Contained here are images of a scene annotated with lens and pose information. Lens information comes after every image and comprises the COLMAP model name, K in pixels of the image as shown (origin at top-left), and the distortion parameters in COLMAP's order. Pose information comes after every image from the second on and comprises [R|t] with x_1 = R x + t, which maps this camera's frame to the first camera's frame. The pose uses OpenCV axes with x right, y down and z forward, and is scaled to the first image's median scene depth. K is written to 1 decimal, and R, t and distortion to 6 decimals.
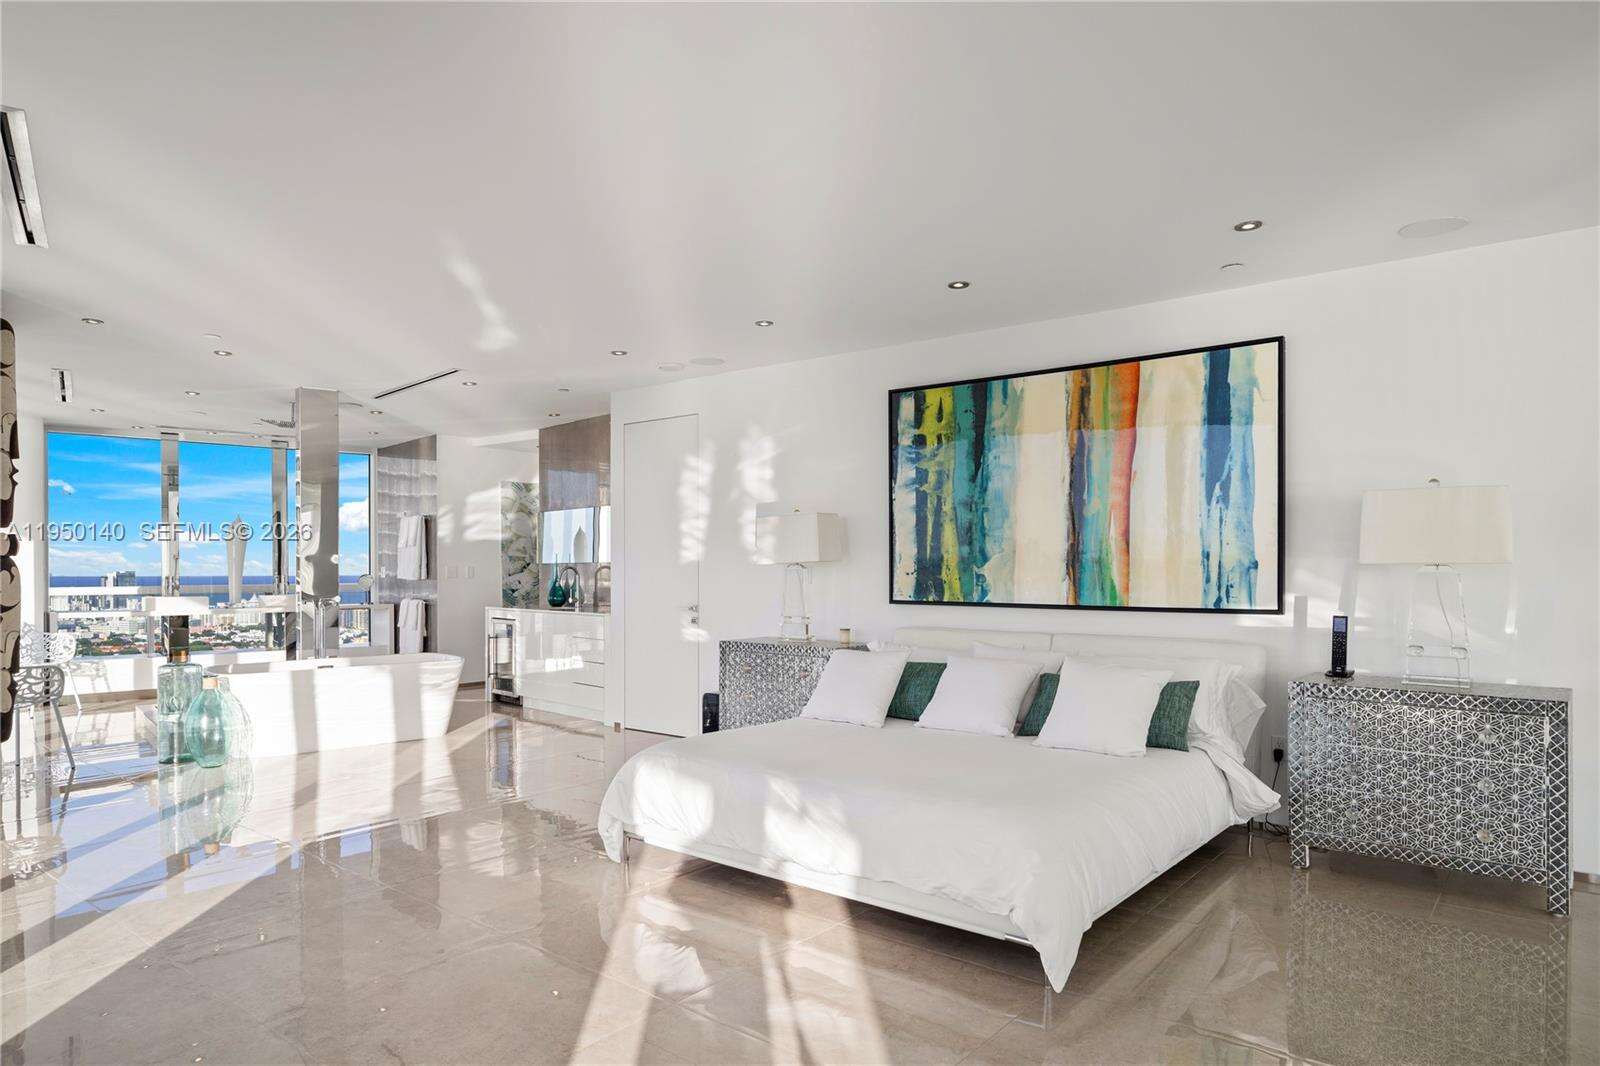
lens RADIAL K [[964.0, 0, 819.5], [0, 964.0, 569.5], [0, 0, 1]] dist [0.000349, -0.000154]
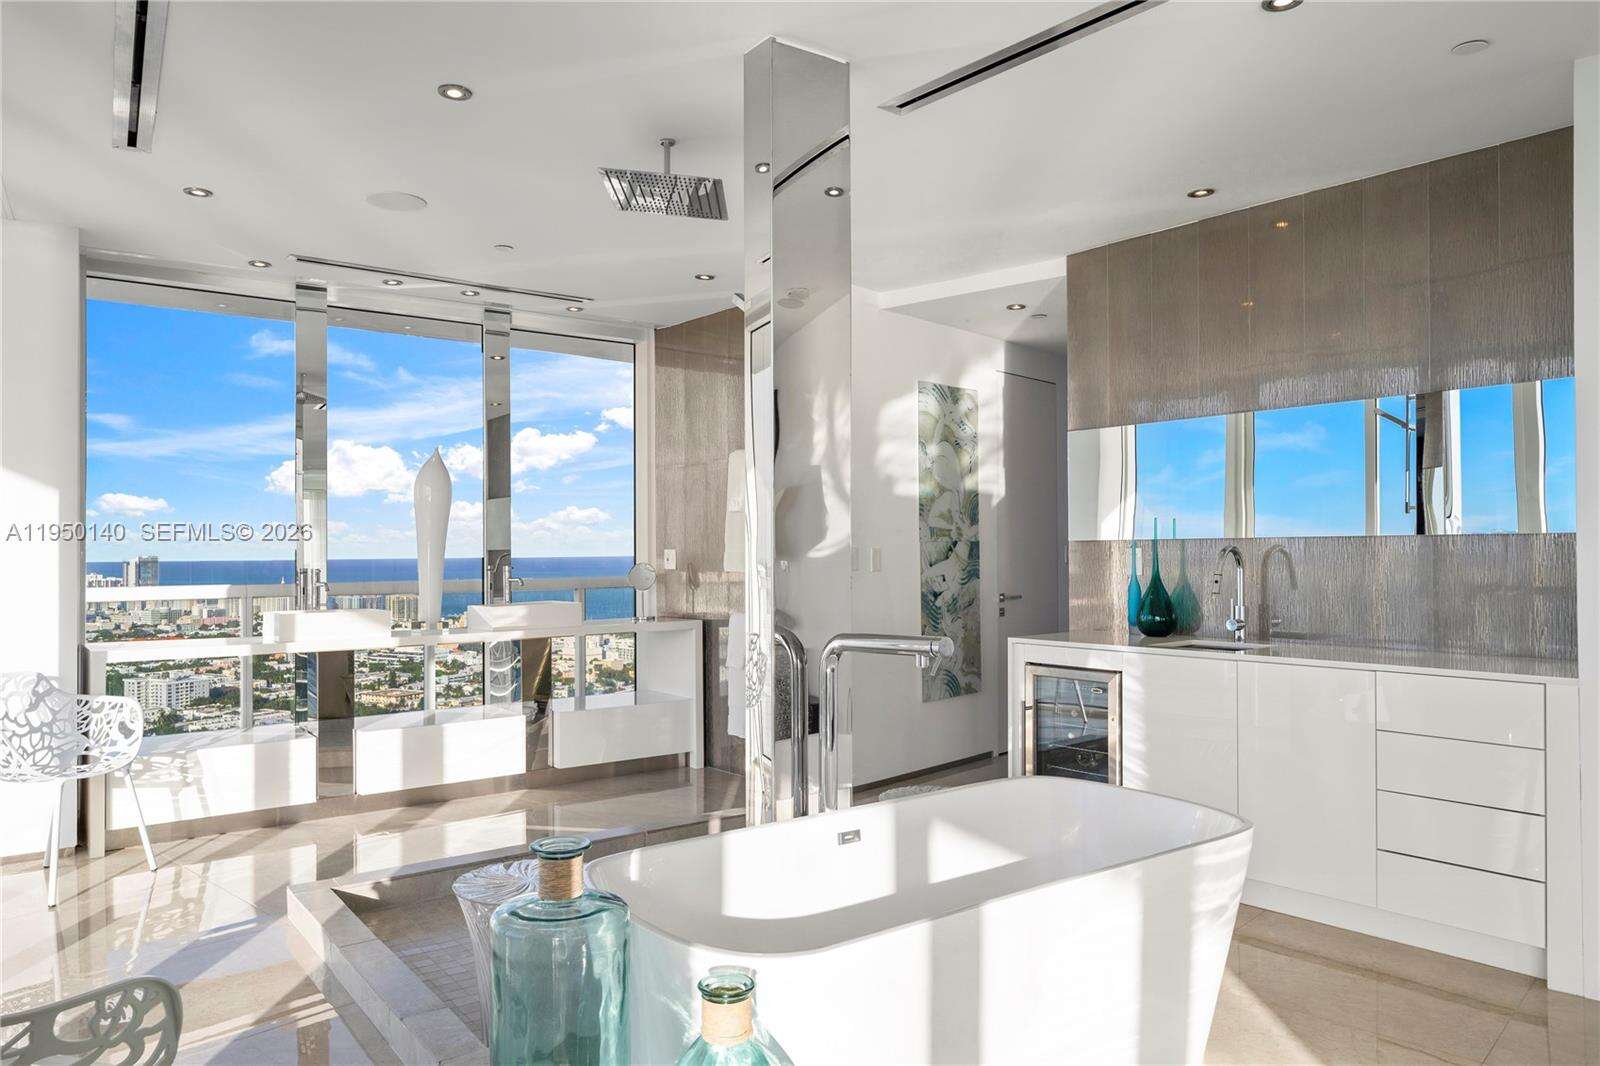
lens RADIAL K [[1100.6, 0, 799.0], [0, 1100.6, 535.6], [0, 0, 1]] dist [0.024440, -0.002269]
pose [[0.995643, -0.001068, -0.093241, -0.346358], [-0.000531, 0.999853, -0.017129, 0.000441], [0.093245, 0.017104, 0.995496, 0.423254]]
